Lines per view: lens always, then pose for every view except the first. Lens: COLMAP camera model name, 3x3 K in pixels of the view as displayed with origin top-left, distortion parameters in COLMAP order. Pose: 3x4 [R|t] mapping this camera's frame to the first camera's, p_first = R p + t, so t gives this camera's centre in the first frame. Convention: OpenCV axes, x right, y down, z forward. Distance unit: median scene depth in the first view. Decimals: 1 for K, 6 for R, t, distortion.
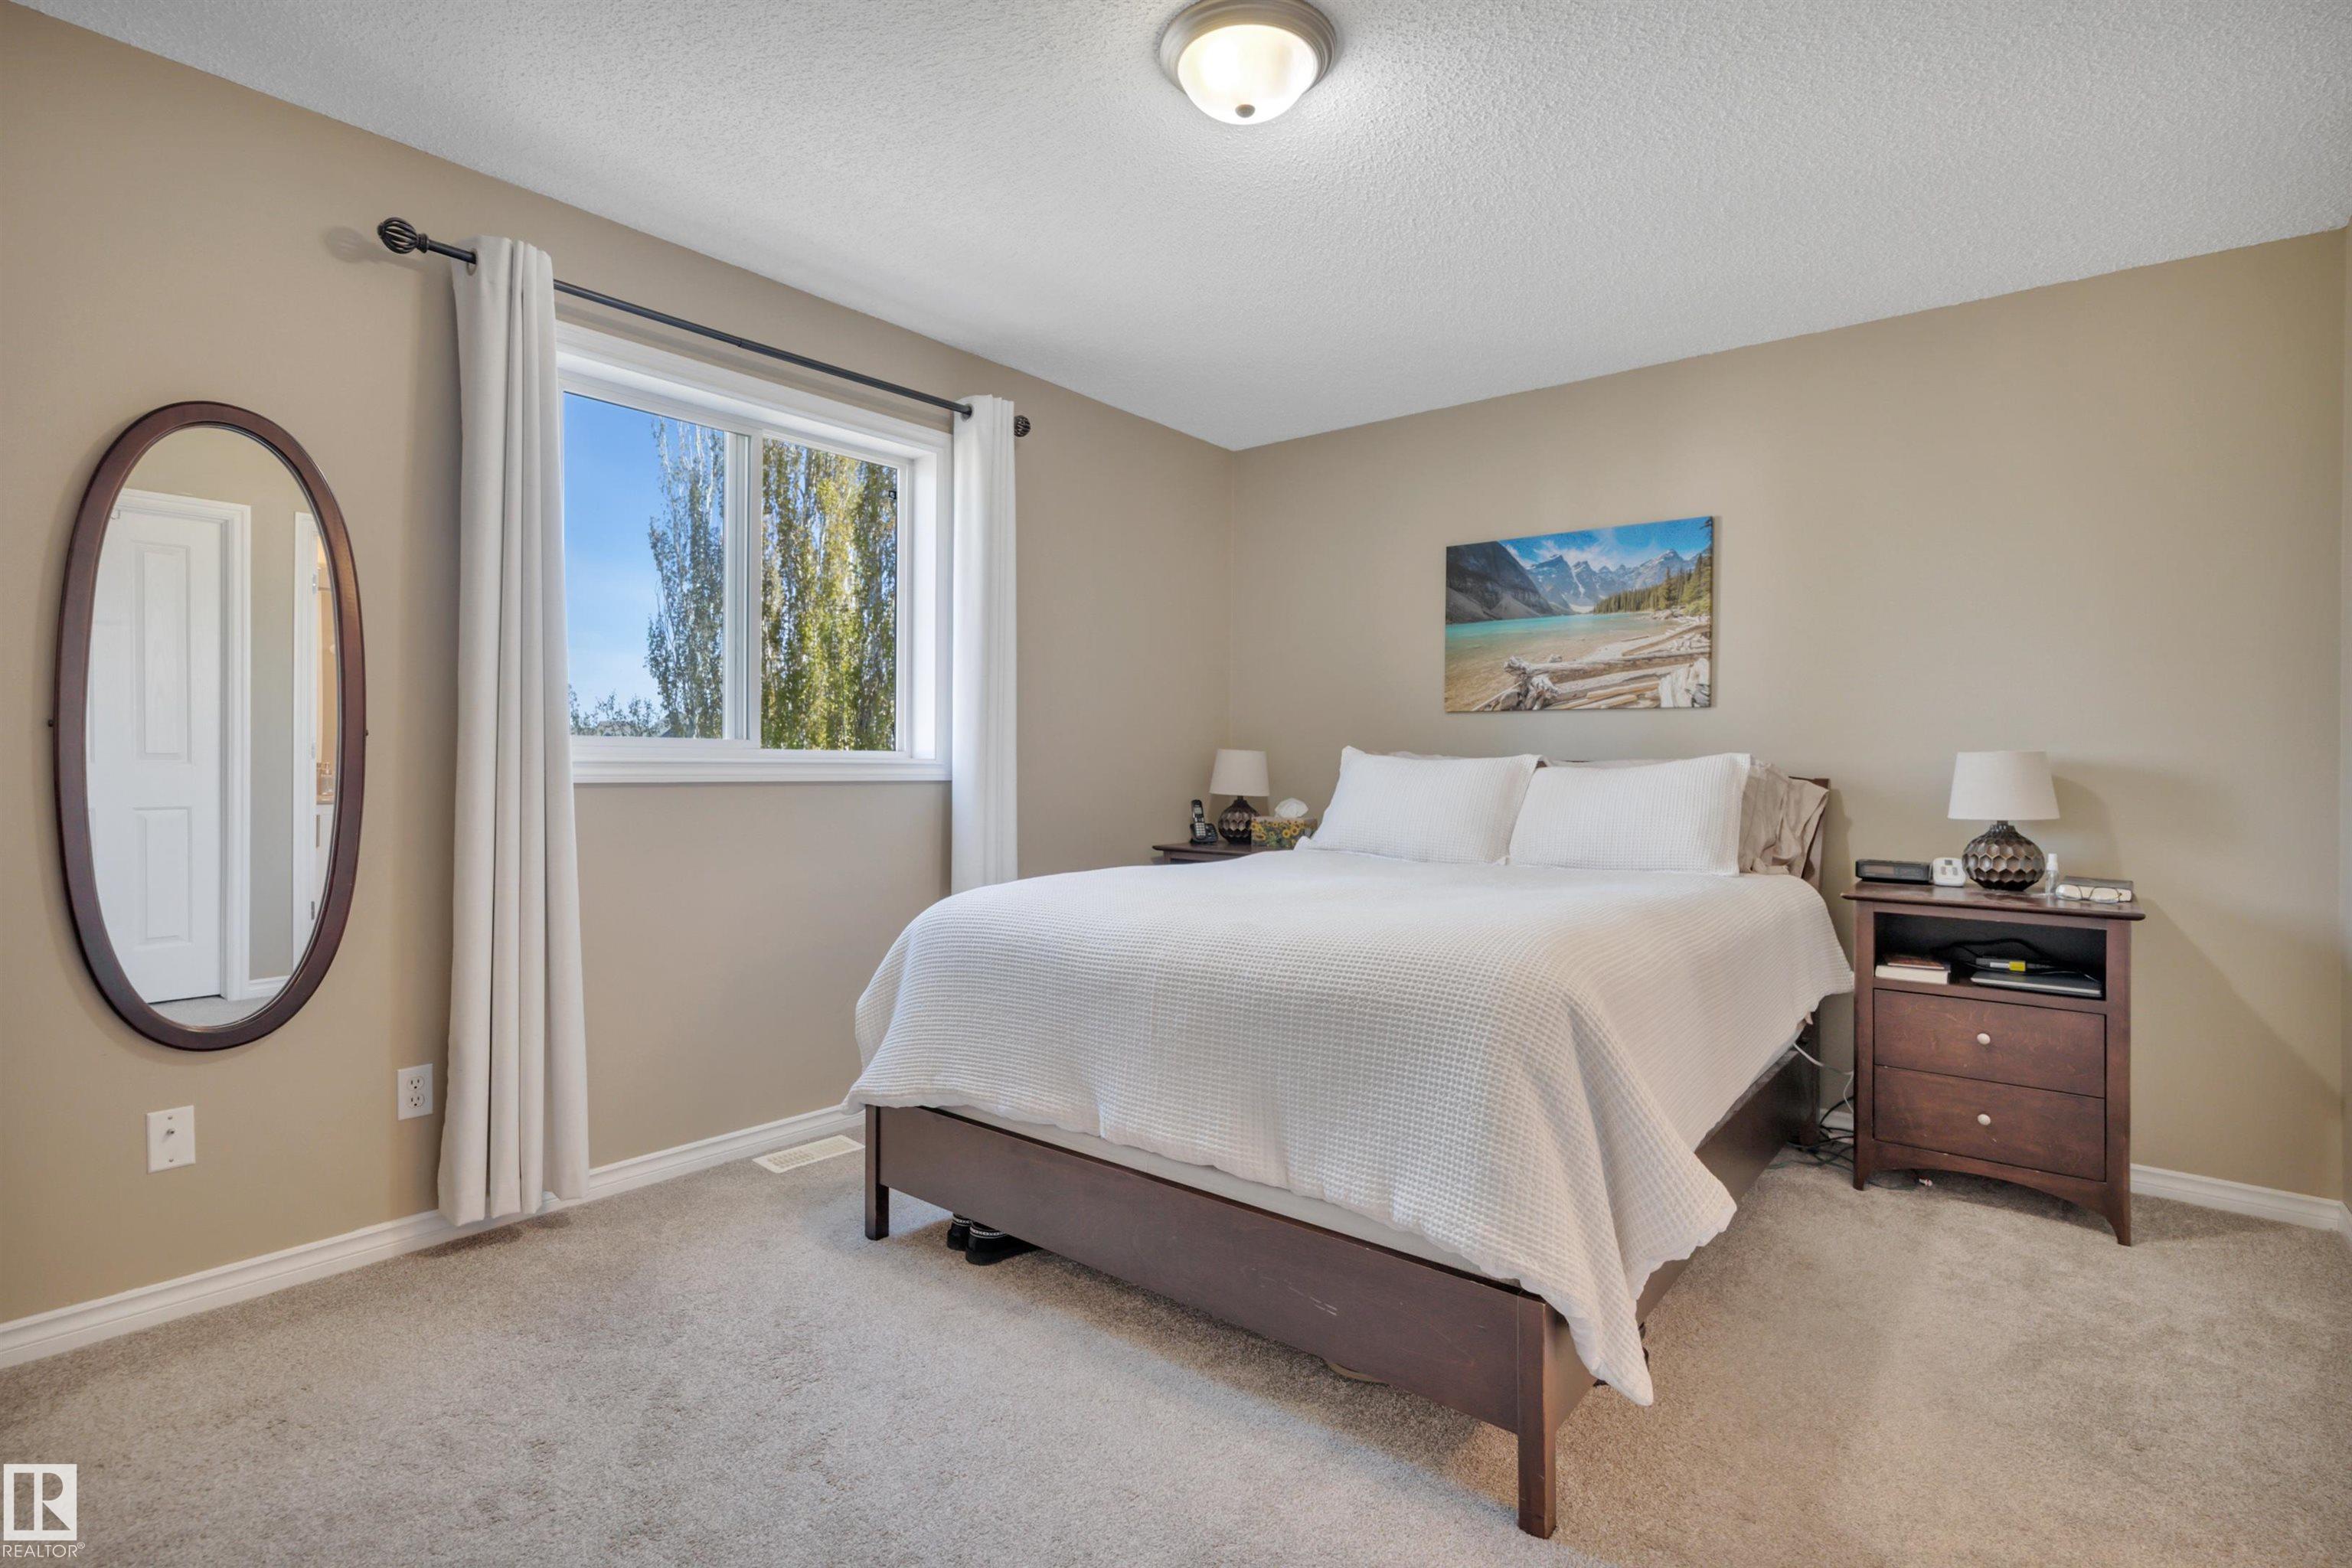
lens RADIAL K [[1080.2, 0, 1174.5], [0, 1080.2, 772.7], [0, 0, 1]] dist [-0.013286, -0.000458]
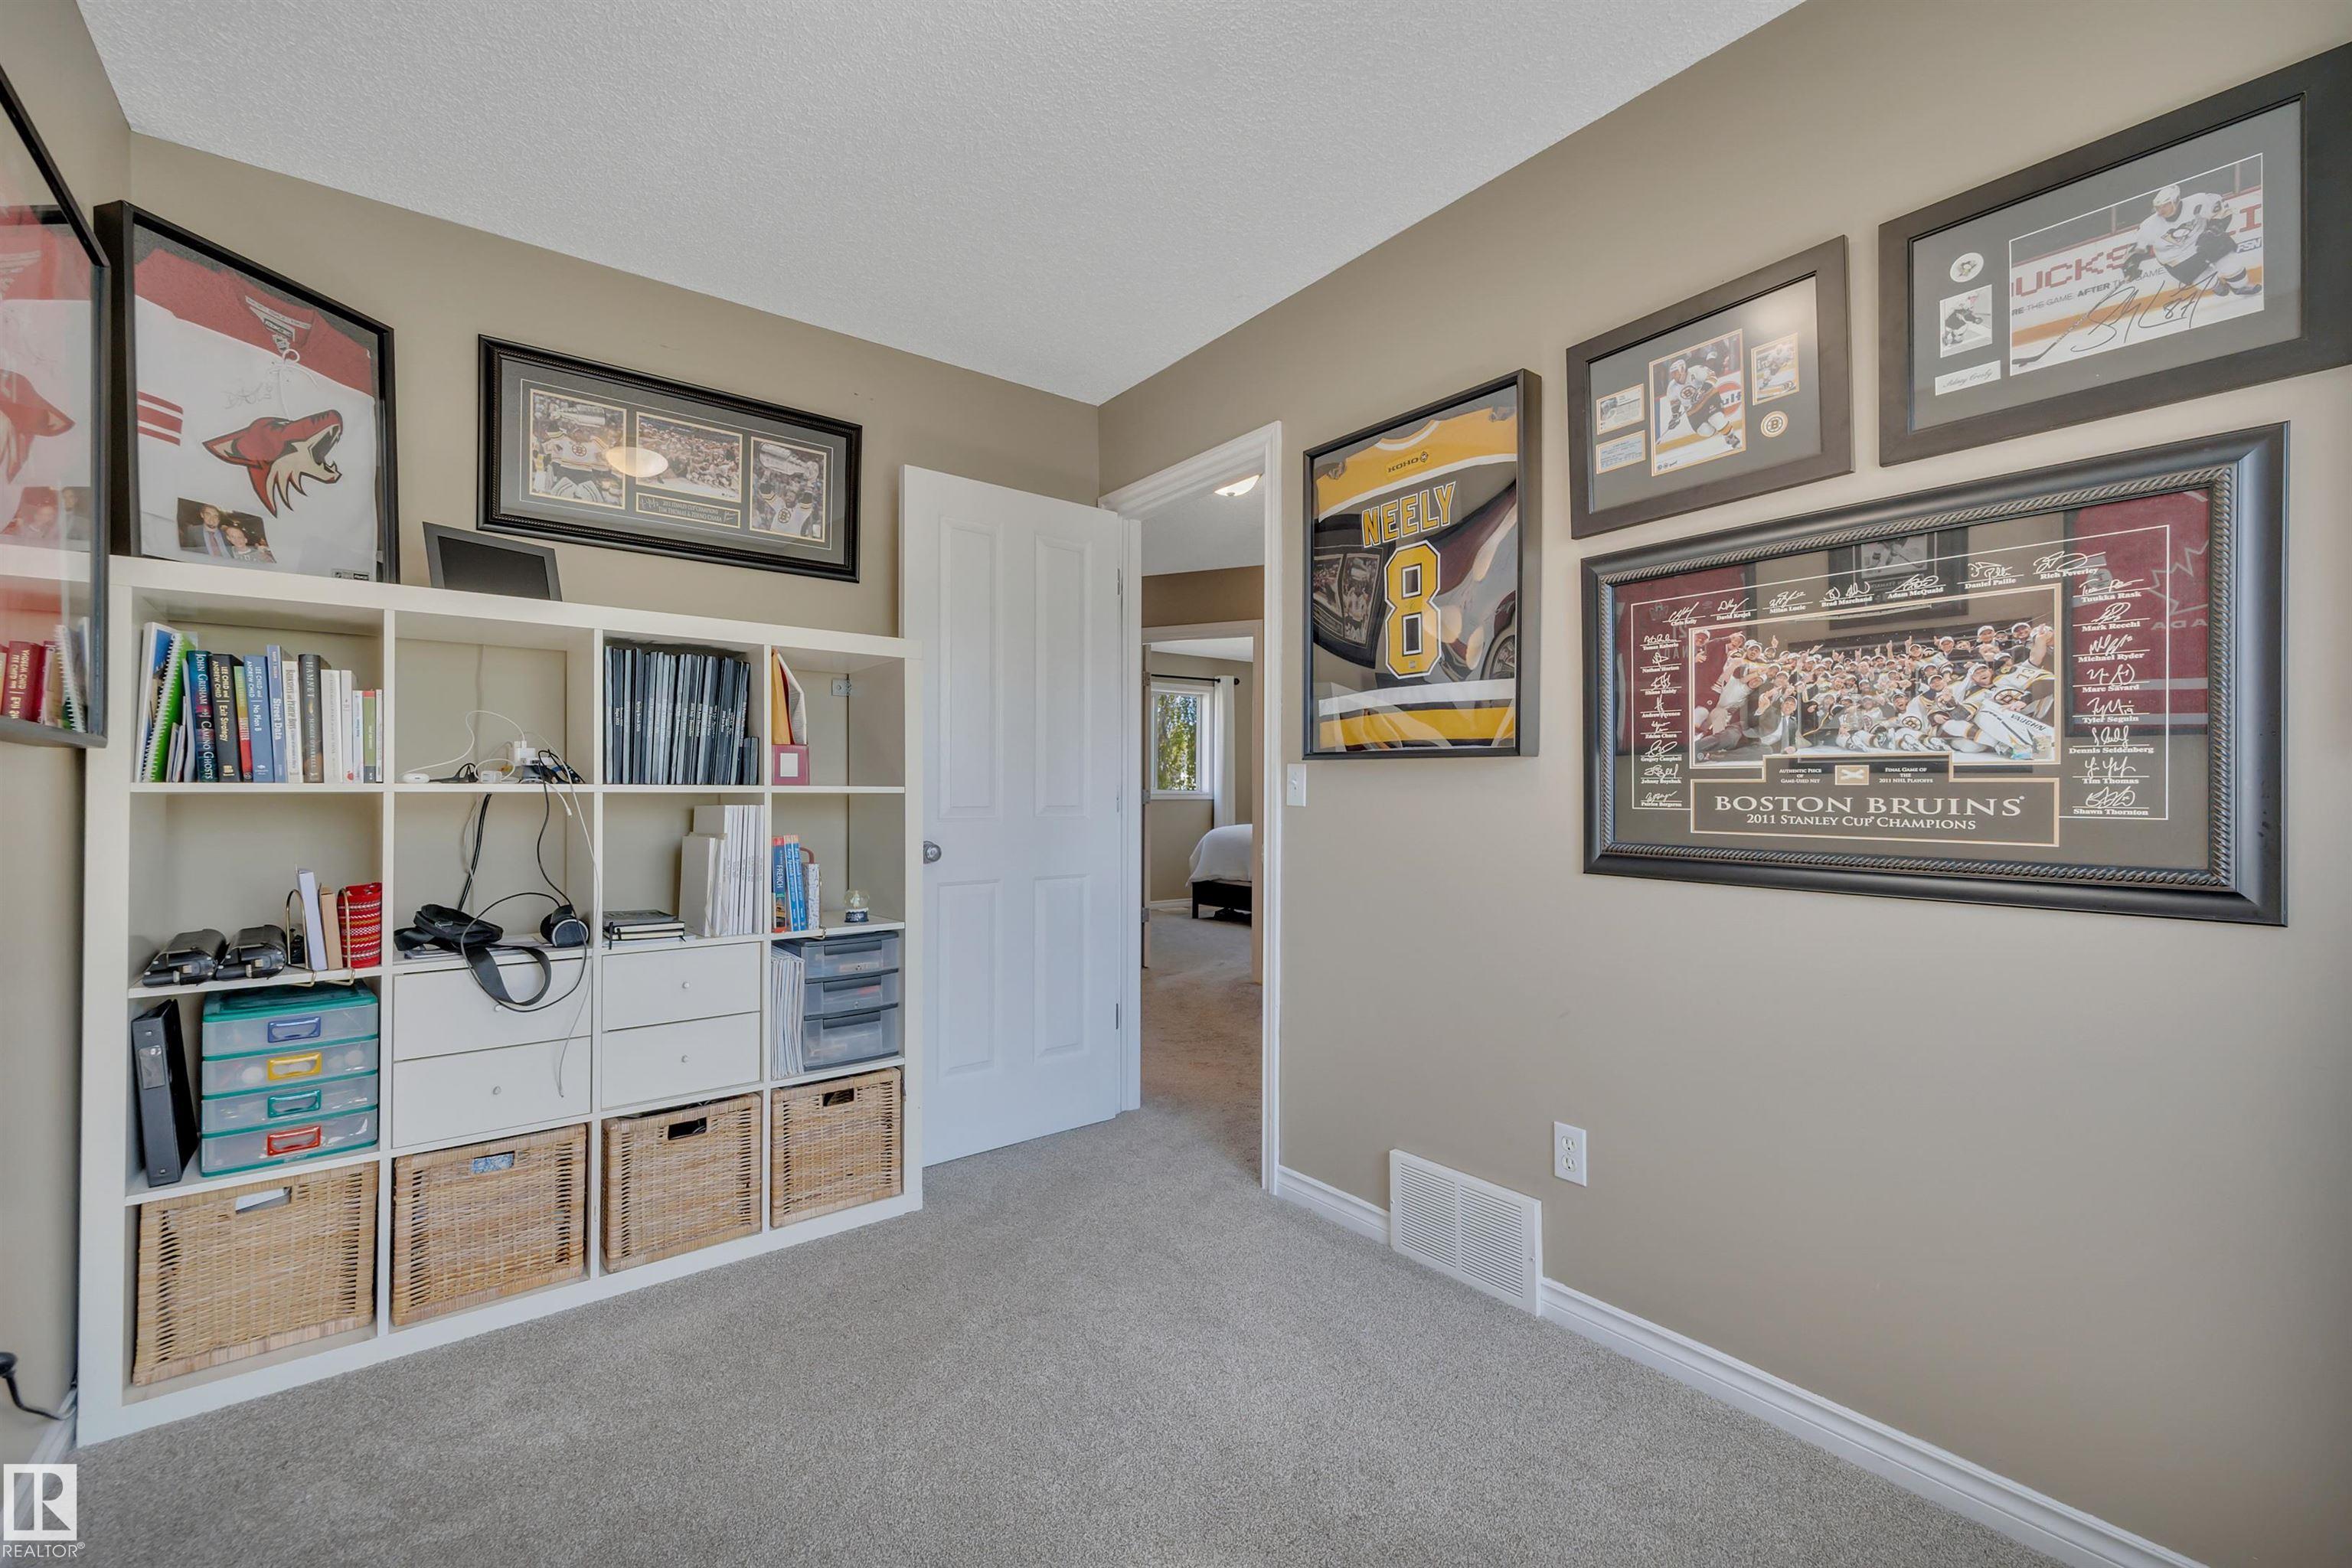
lens RADIAL K [[953.5, 0, 1180.4], [0, 953.5, 784.0], [0, 0, 1]] dist [-0.000127, 0.000050]
pose [[0.970928, -0.006225, -0.239292, 0.475397], [0.004415, 0.999957, -0.008100, -0.017124], [0.239333, 0.006809, 0.970914, -2.255376]]
